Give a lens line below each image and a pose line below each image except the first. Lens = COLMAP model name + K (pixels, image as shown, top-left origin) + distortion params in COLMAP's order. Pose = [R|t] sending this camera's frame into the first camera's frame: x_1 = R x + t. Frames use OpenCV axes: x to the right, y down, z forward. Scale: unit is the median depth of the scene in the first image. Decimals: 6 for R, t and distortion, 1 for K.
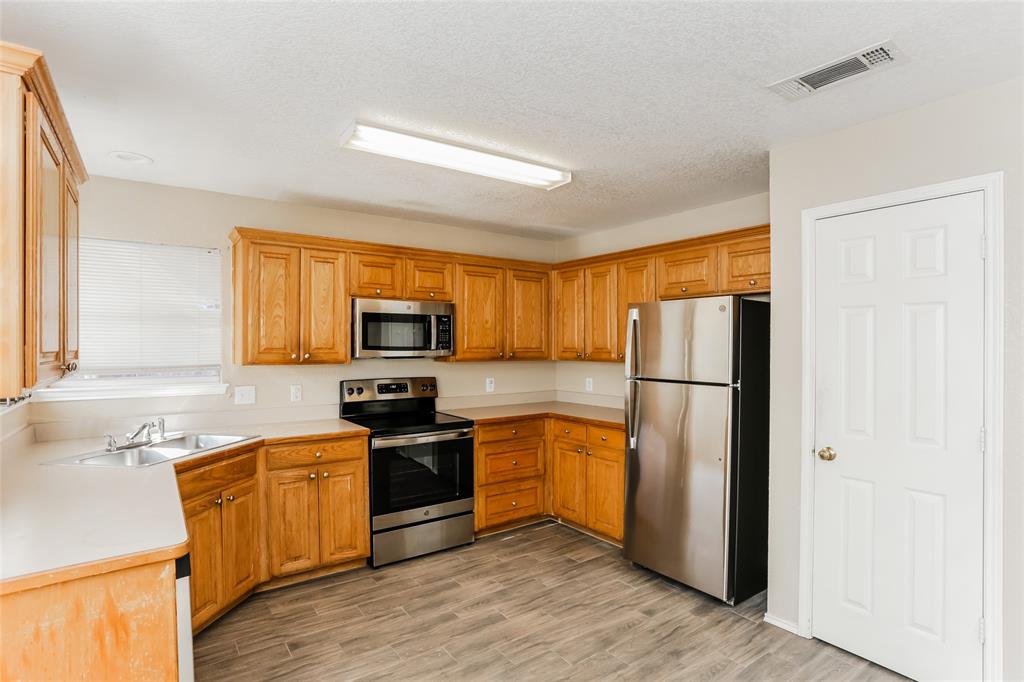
lens RADIAL K [[508.4, 0, 511.5], [0, 508.4, 347.2], [0, 0, 1]] dist [-0.042230, 0.000241]
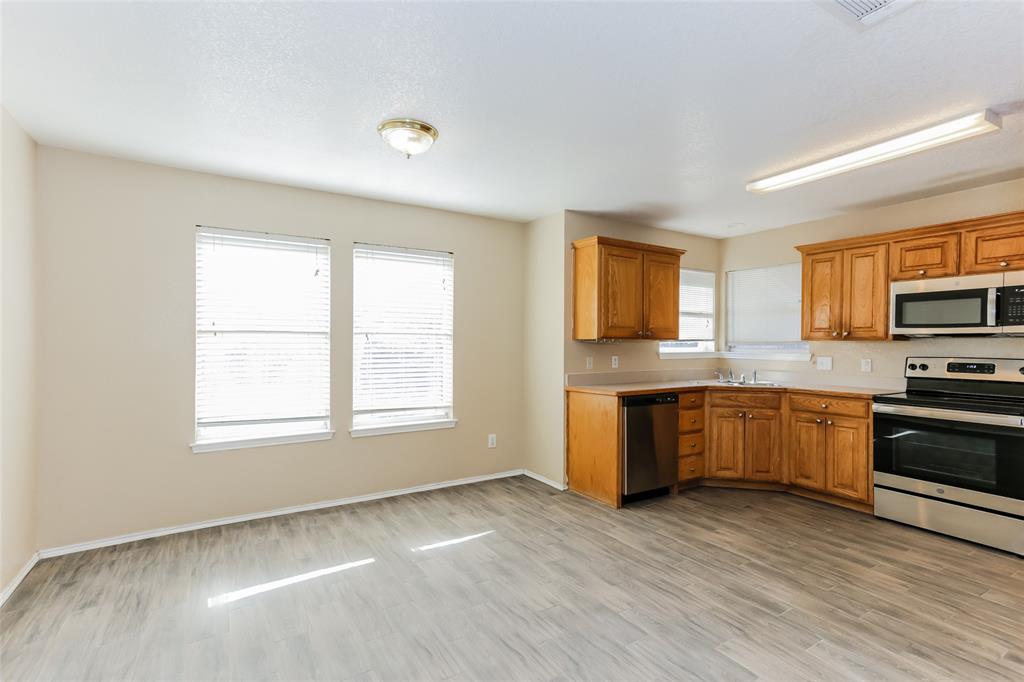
lens RADIAL K [[484.9, 0, 502.0], [0, 484.9, 345.6], [0, 0, 1]] dist [-0.034080, 0.033809]
pose [[-0.075130, 0.005621, -0.997158, 0.888784], [-0.011811, 0.999909, 0.006526, 0.051043], [0.997104, 0.012268, -0.075057, 0.227037]]
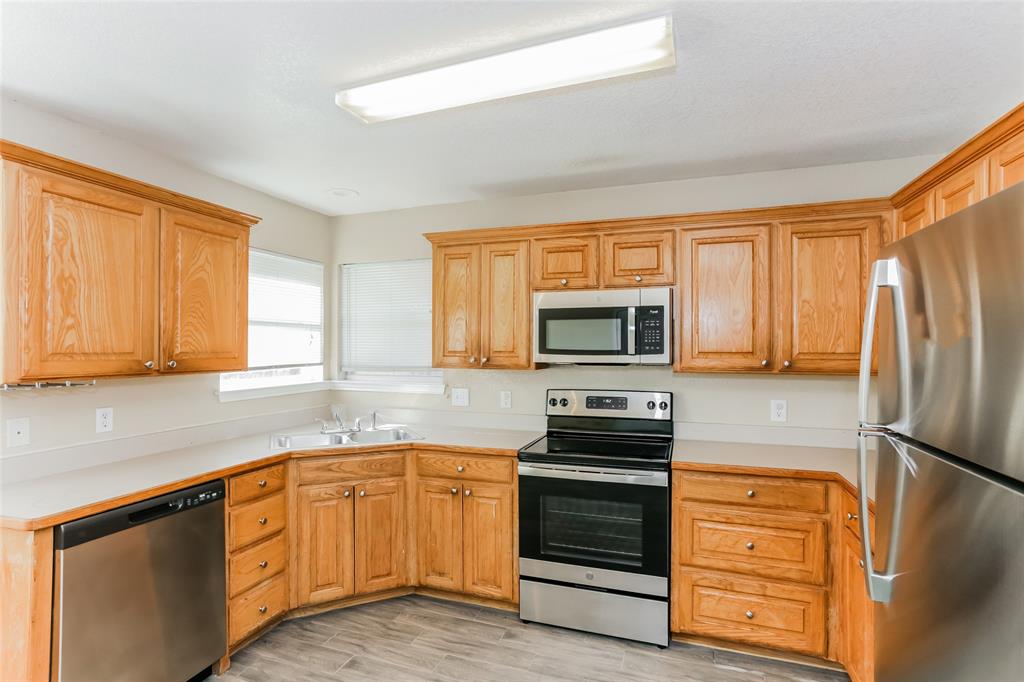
lens RADIAL K [[506.6, 0, 510.8], [0, 506.6, 345.1], [0, 0, 1]] dist [-0.054223, 0.039068]
pose [[0.577026, -0.004565, -0.816713, 0.384747], [-0.004804, 0.999948, -0.008983, -0.001319], [0.816712, 0.009106, 0.576974, 0.513123]]
